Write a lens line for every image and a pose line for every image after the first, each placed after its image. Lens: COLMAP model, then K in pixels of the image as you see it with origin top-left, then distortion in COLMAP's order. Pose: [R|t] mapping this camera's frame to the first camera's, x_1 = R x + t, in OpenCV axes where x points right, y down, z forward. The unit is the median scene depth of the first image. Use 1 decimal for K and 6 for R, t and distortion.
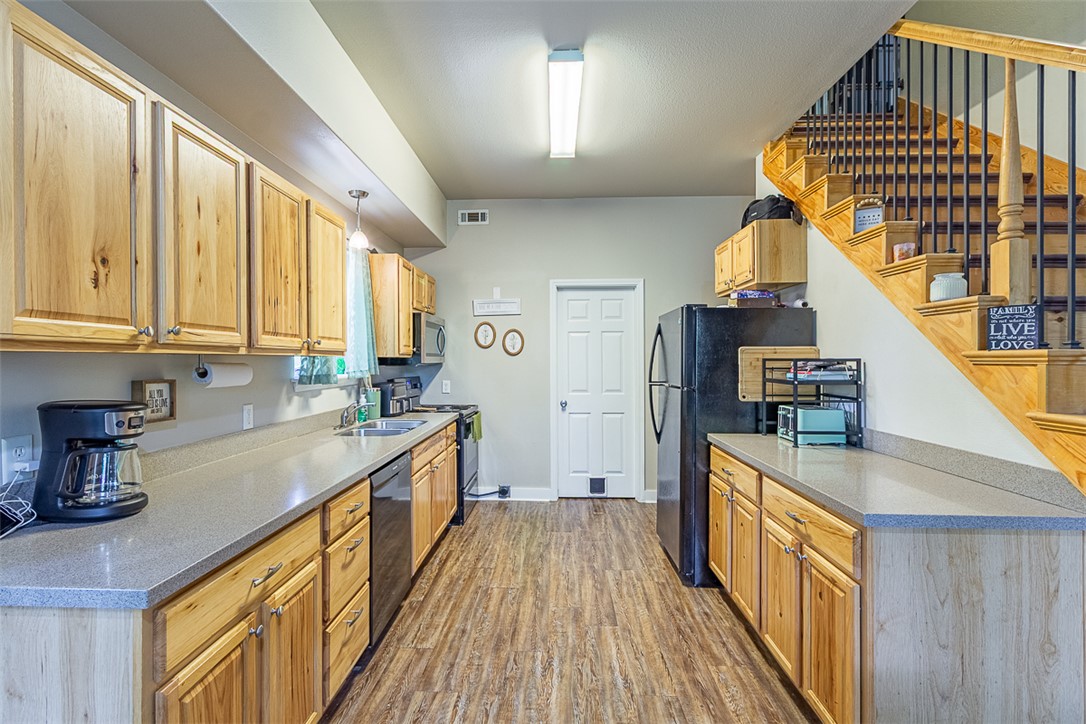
lens RADIAL K [[514.4, 0, 543.0], [0, 514.4, 362.0], [0, 0, 1]] dist [0.000402, 0.000054]
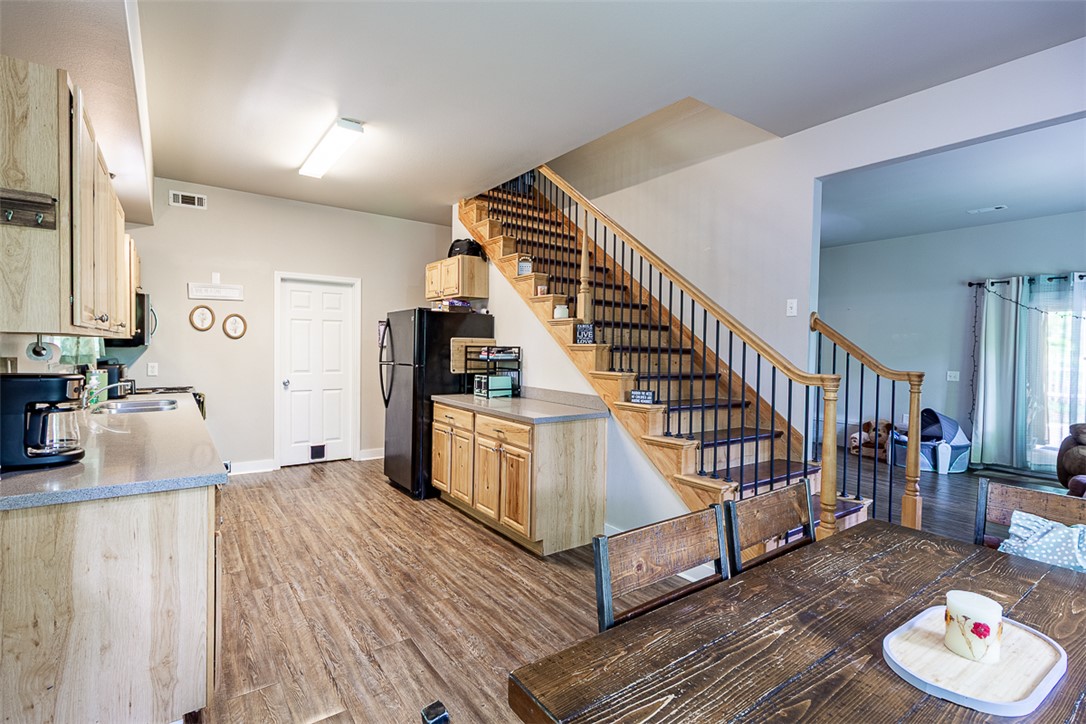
lens RADIAL K [[498.4, 0, 543.0], [0, 498.4, 362.0], [0, 0, 1]] dist [0.000135, -0.000142]
pose [[0.785591, -0.005242, 0.618725, -0.343830], [-0.013109, 0.999599, 0.025114, 0.001993], [-0.618608, -0.027840, 0.785206, -0.356467]]
